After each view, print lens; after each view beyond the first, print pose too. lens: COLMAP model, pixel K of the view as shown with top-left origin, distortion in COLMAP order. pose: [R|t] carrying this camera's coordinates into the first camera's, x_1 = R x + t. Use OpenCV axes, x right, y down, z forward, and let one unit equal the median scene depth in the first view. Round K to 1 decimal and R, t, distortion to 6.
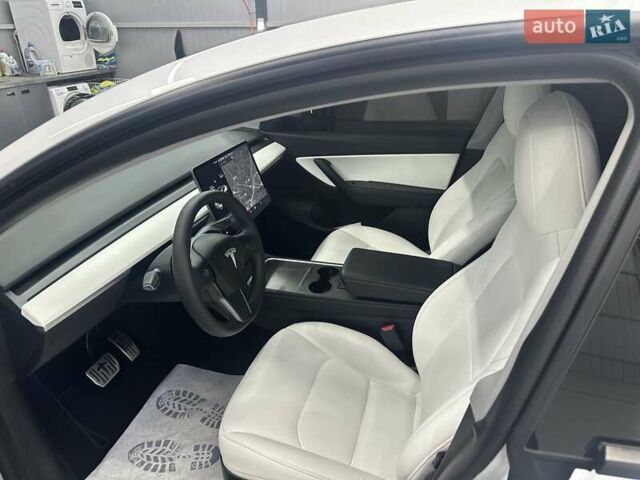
lens RADIAL K [[462.7, 0, 318.8], [0, 462.7, 242.5], [0, 0, 1]] dist [0.027309, -0.036504]
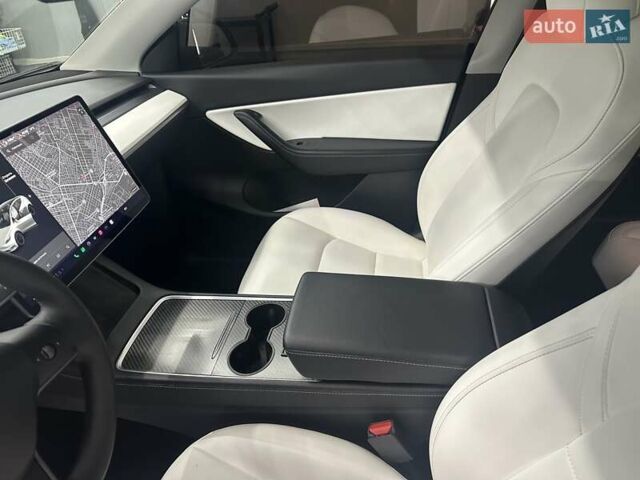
lens RADIAL K [[460.0, 0, 338.7], [0, 460.0, 236.2], [0, 0, 1]] dist [-0.005253, -0.010707]
pose [[0.987581, -0.123197, 0.097498, 0.063397], [0.110989, 0.986300, 0.122037, -0.089446], [-0.111197, -0.109700, 0.987725, 0.421099]]
